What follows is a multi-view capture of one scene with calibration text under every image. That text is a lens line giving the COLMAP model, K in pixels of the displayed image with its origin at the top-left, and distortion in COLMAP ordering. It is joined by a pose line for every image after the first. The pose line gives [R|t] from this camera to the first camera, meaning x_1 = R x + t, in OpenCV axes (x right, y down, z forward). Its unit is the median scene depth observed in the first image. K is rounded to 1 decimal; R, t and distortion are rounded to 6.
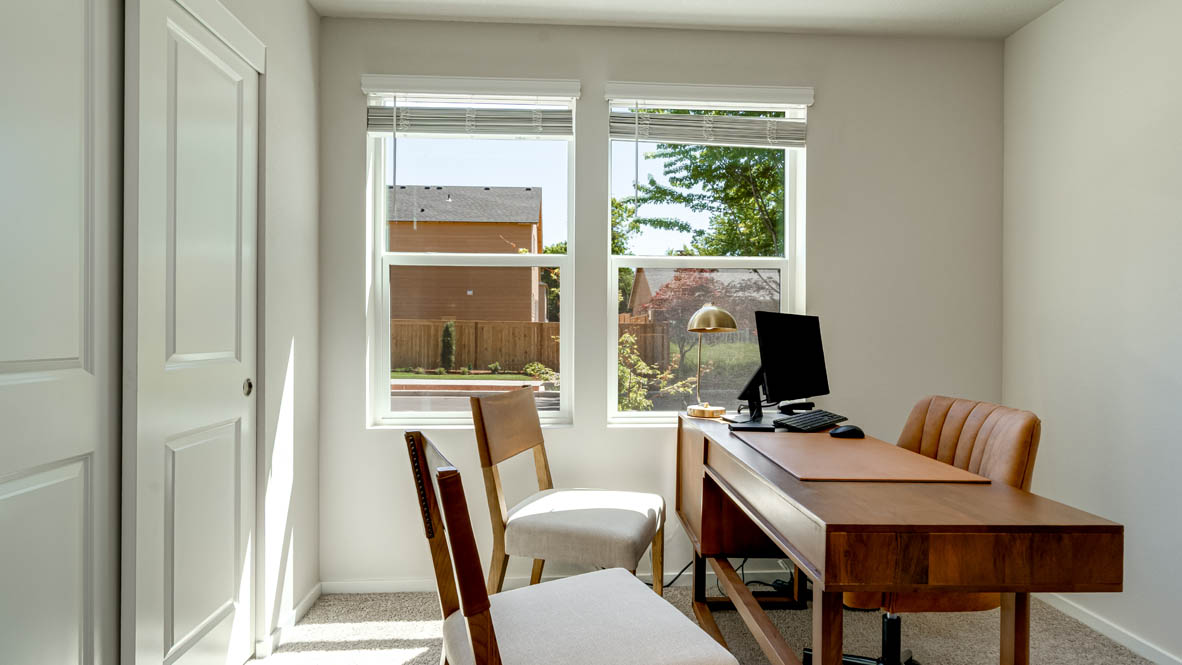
lens RADIAL K [[620.6, 0, 591.0], [0, 620.6, 333.0], [0, 0, 1]] dist [0.001221, 0.003650]
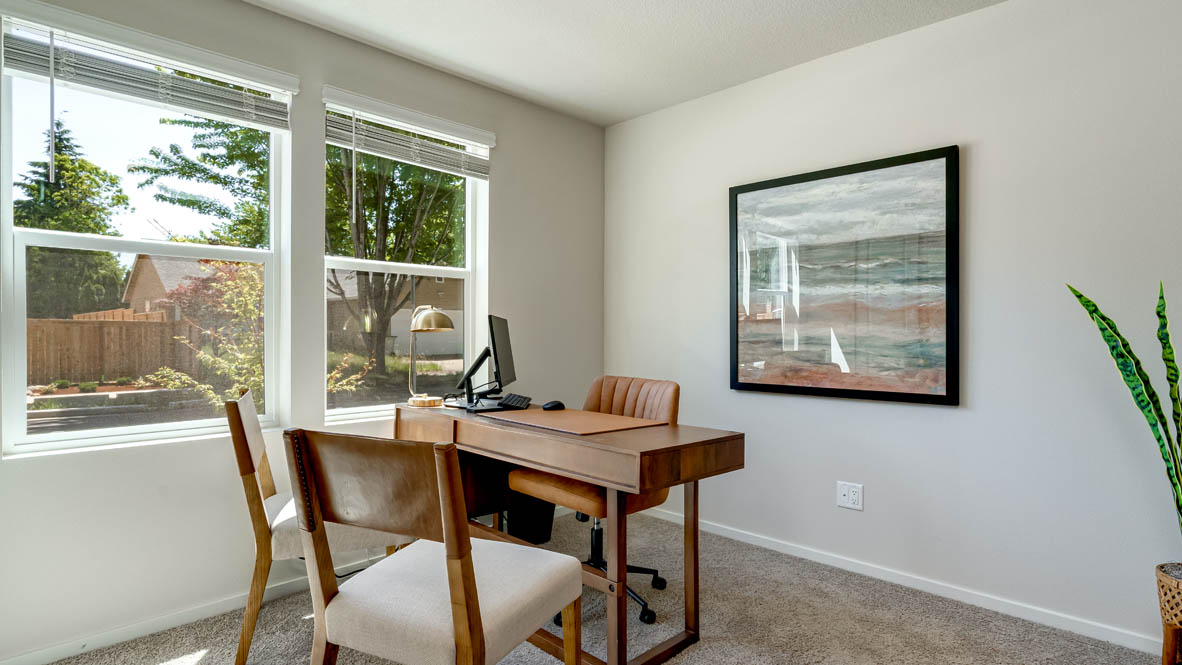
lens RADIAL K [[620.6, 0, 591.1], [0, 620.6, 333.1], [0, 0, 1]] dist [0.001221, 0.003650]
pose [[0.740525, -0.001853, 0.672027, -0.325254], [0.000623, 0.999998, 0.002070, -0.001308], [-0.672029, -0.001114, 0.740524, -0.041729]]
